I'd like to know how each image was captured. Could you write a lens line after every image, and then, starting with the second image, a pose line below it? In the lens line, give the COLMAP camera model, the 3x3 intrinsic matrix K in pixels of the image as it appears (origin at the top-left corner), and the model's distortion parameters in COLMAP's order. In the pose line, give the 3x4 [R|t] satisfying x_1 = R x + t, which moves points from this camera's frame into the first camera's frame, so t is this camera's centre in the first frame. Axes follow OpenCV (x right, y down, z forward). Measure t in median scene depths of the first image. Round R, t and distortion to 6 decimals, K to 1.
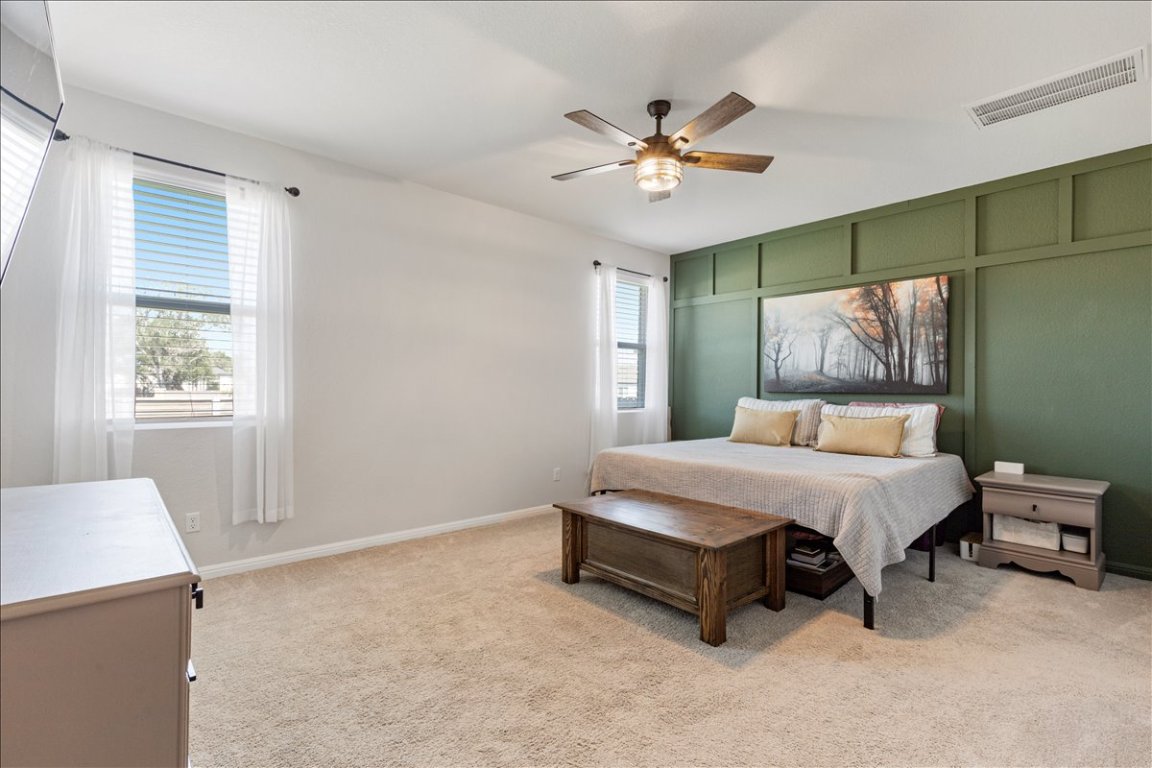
lens RADIAL K [[532.5, 0, 577.7], [0, 532.5, 391.1], [0, 0, 1]] dist [0.006623, -0.000126]
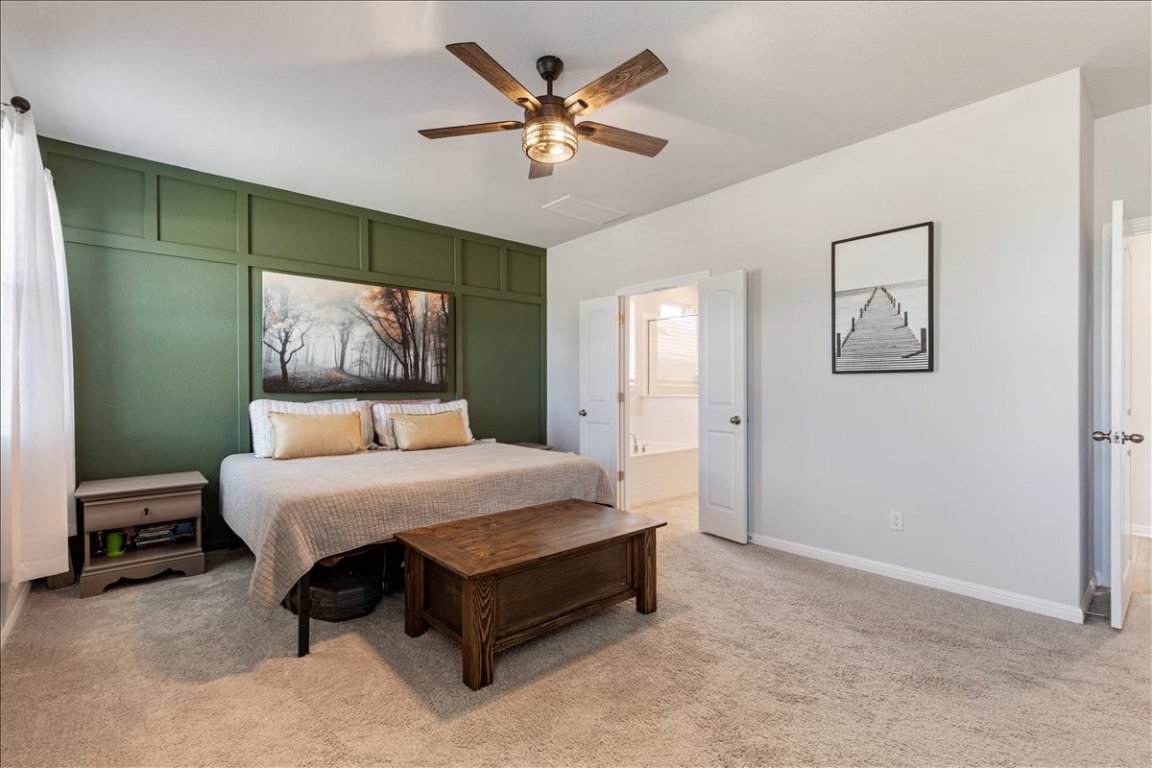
lens RADIAL K [[532.5, 0, 577.4], [0, 532.5, 377.4], [0, 0, 1]] dist [0.006623, -0.000126]
pose [[-0.008103, 0.019878, 0.999770, -0.487615], [0.014737, 0.999696, -0.019757, 0.002178], [-0.999859, 0.014574, -0.008394, 0.650506]]
